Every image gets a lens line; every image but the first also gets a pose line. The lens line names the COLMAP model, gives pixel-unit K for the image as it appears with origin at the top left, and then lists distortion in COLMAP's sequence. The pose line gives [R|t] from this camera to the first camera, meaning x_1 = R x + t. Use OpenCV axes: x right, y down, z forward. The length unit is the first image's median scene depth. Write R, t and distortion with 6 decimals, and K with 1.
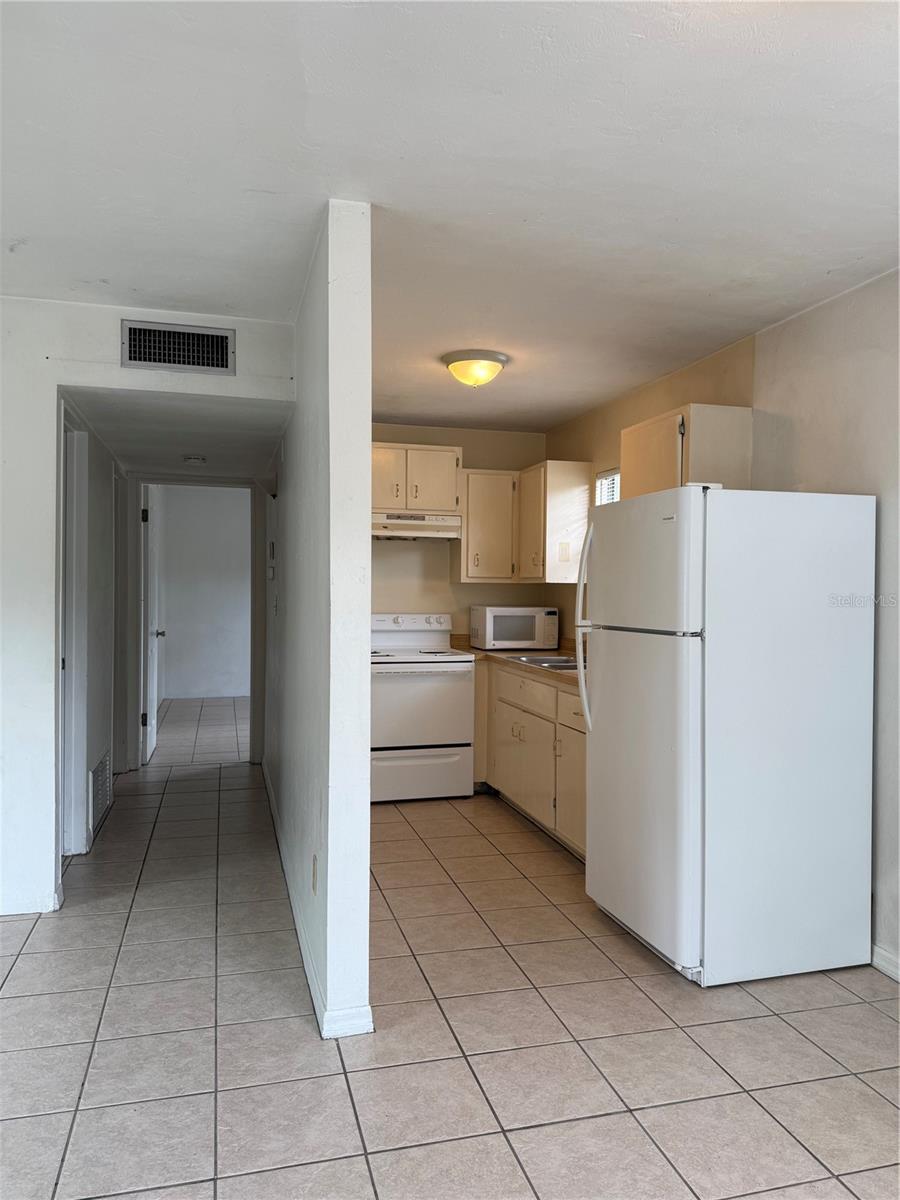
lens RADIAL K [[836.2, 0, 450.2], [0, 836.2, 597.3], [0, 0, 1]] dist [0.028122, -0.010179]
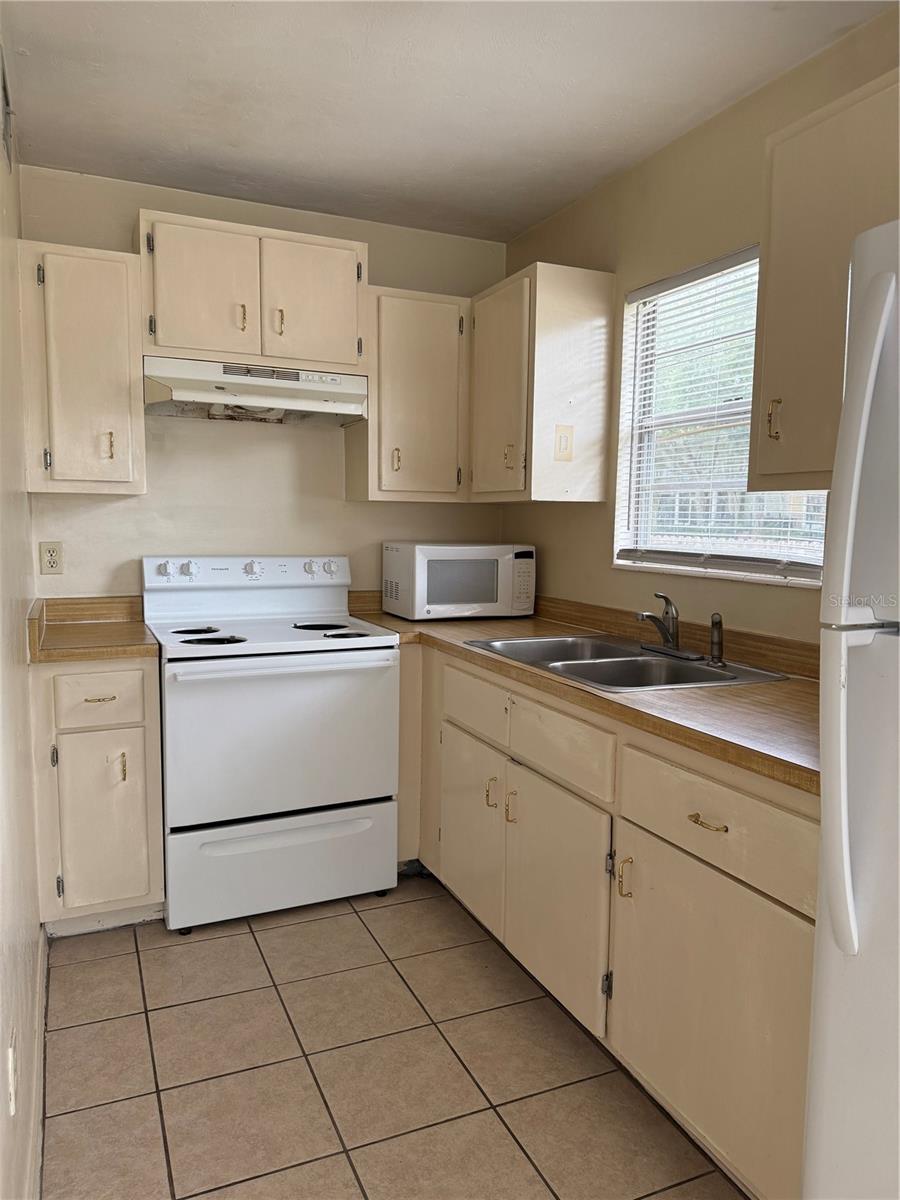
lens RADIAL K [[836.2, 0, 466.1], [0, 836.2, 617.2], [0, 0, 1]] dist [0.028122, -0.010179]
pose [[0.986127, -0.014757, 0.165335, -0.016061], [-0.003178, 0.994179, 0.107692, -0.000403], [-0.165962, -0.106723, 0.980340, 0.443031]]
